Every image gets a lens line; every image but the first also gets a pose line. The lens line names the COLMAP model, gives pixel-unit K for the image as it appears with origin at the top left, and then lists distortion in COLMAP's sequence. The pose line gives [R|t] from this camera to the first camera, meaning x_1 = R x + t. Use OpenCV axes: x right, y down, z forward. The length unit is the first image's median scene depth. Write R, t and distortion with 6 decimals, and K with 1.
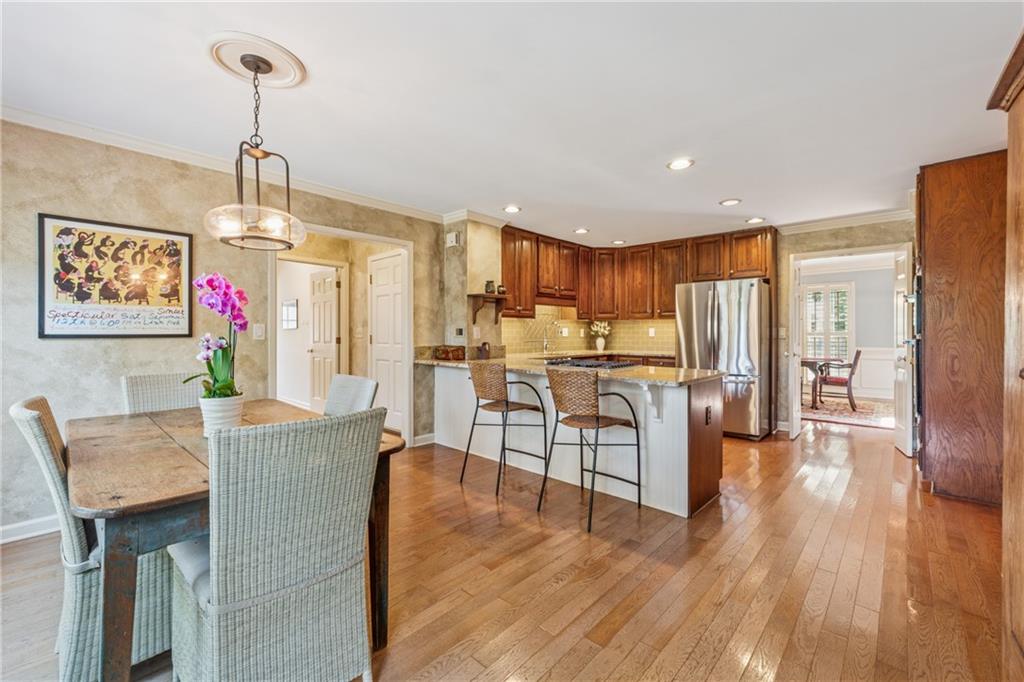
lens RADIAL K [[427.6, 0, 512.0], [0, 427.6, 341.0], [0, 0, 1]] dist [-0.001135, -0.000141]
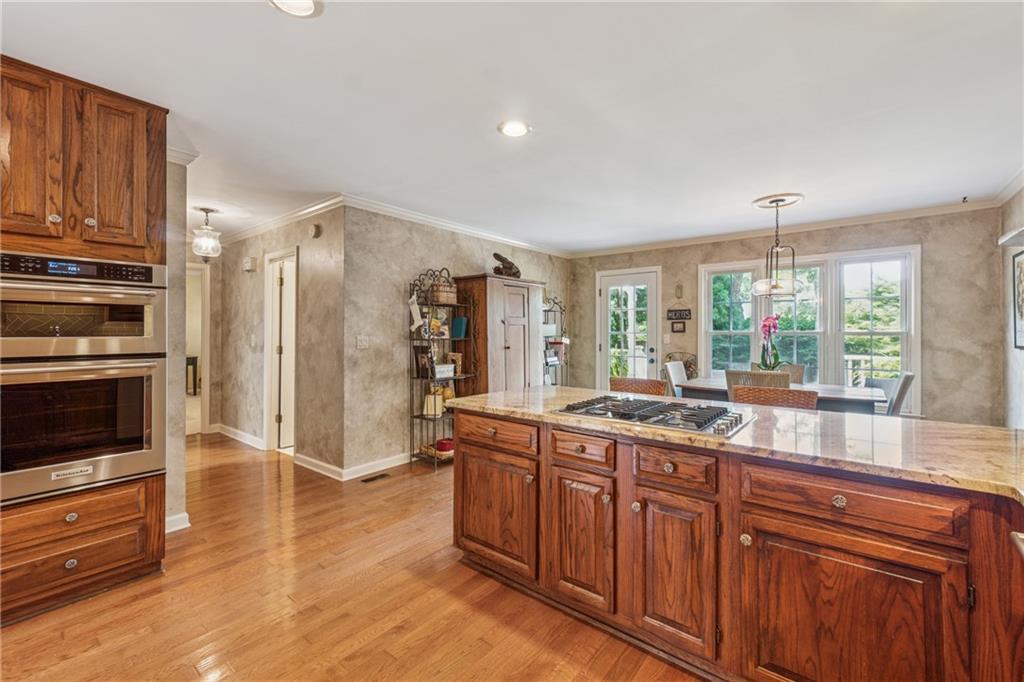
lens RADIAL K [[432.3, 0, 512.4], [0, 432.3, 334.3], [0, 0, 1]] dist [0.001107, 0.000037]
pose [[-0.998169, -0.002752, -0.060430, 0.307728], [-0.004304, 0.999664, 0.025564, -0.044323], [0.060340, 0.025777, -0.997845, 1.269909]]
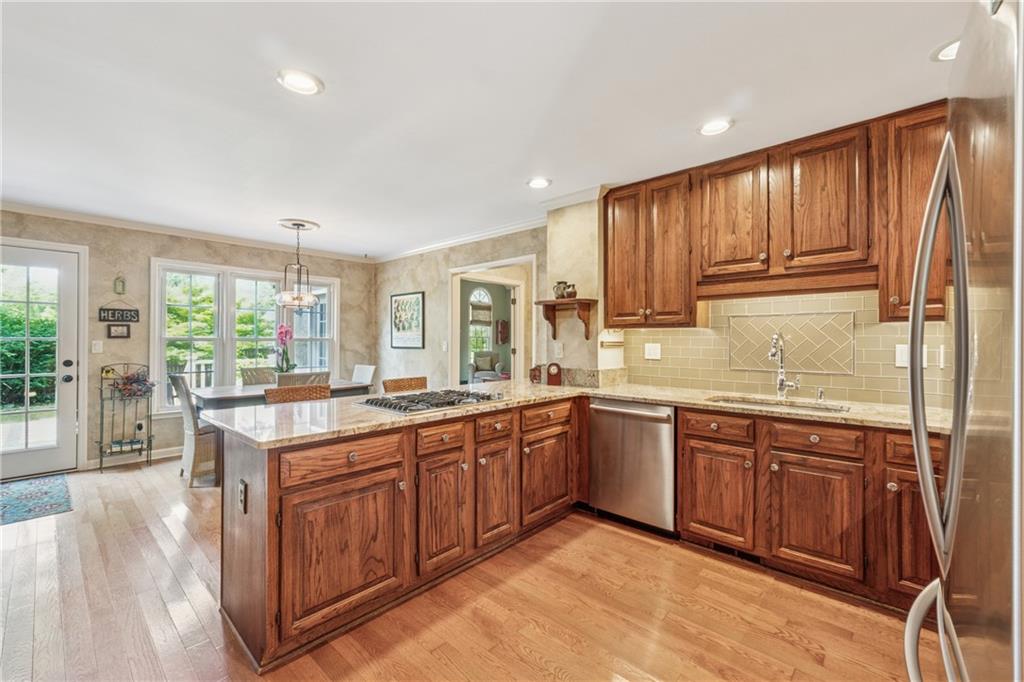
lens RADIAL K [[427.6, 0, 512.0], [0, 427.6, 341.0], [0, 0, 1]] dist [-0.001135, -0.000141]
pose [[0.007346, 0.001113, -0.999972, 0.713525], [-0.024046, 0.999710, 0.000936, -0.035826], [0.999684, 0.024038, 0.007371, 0.928417]]
